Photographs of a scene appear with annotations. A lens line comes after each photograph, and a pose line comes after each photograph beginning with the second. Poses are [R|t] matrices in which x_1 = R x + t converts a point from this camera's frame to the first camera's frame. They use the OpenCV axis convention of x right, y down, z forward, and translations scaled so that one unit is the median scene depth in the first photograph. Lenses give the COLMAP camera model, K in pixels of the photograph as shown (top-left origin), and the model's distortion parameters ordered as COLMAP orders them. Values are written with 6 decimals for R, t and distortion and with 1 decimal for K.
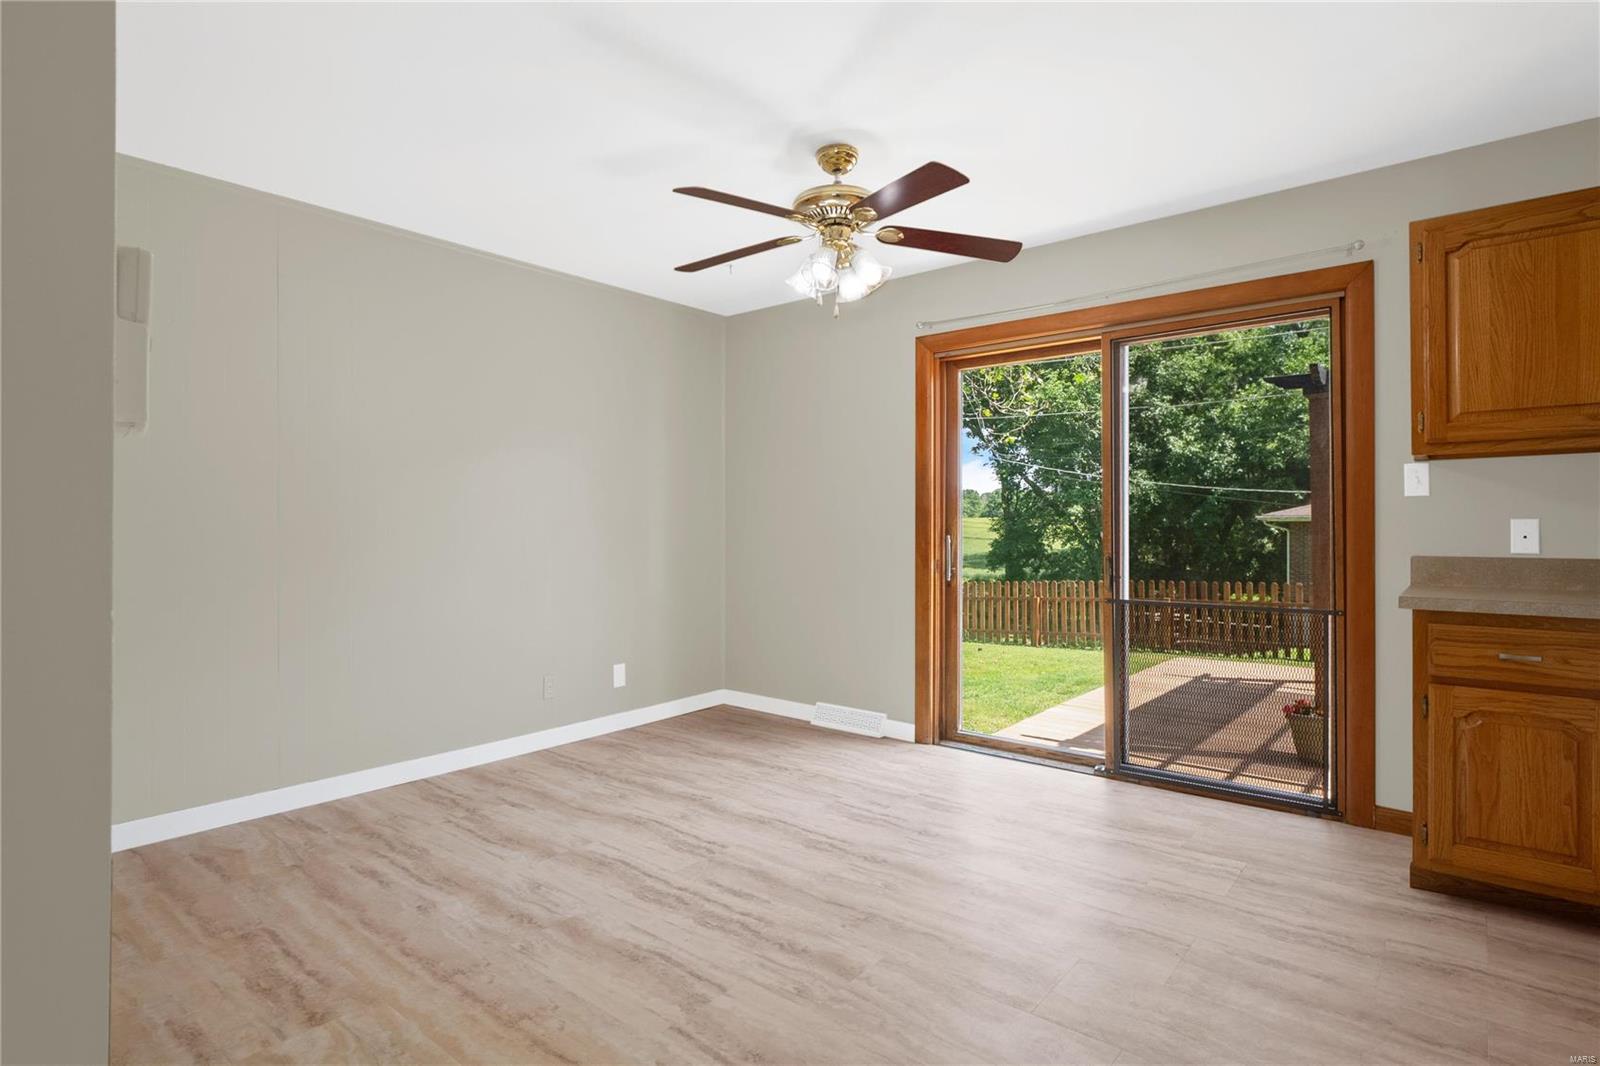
lens RADIAL K [[820.9, 0, 797.2], [0, 820.9, 531.5], [0, 0, 1]] dist [-0.002841, -0.003916]
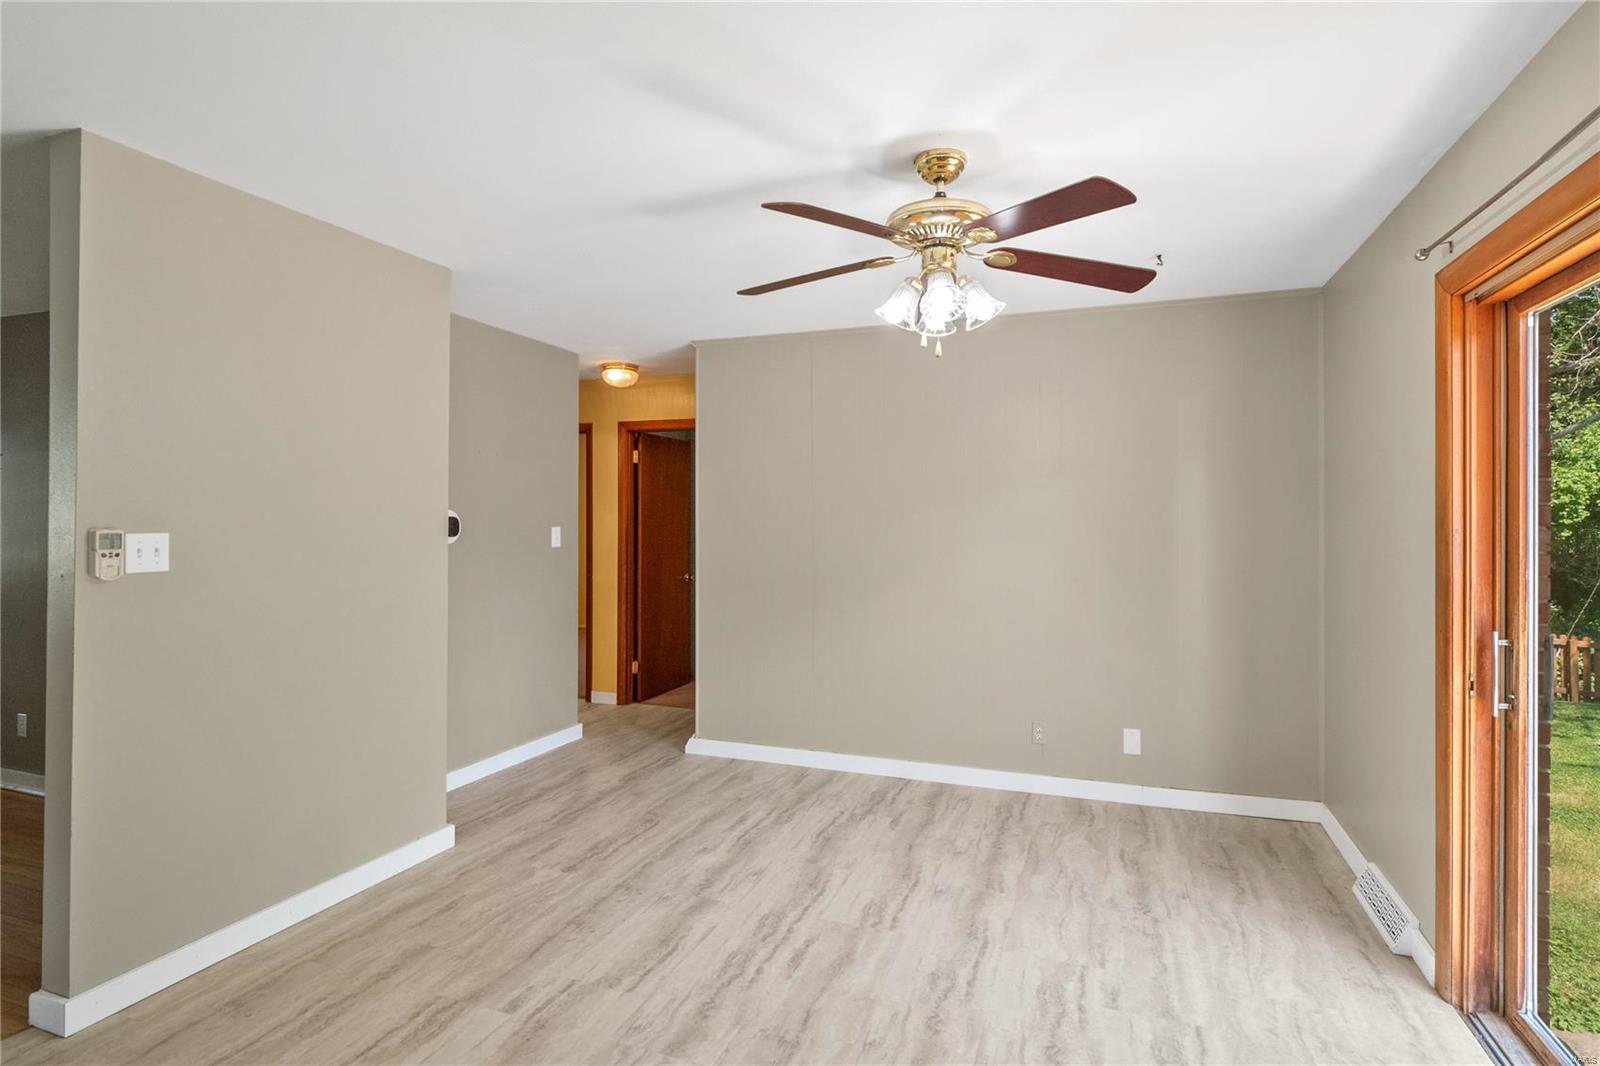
lens RADIAL K [[820.9, 0, 800.3], [0, 820.9, 519.5], [0, 0, 1]] dist [-0.002841, -0.003916]
pose [[0.326579, 0.001387, -0.945169, 0.762774], [-0.011246, 0.999934, -0.002418, -0.086205], [0.945103, 0.011419, 0.326573, 0.571675]]
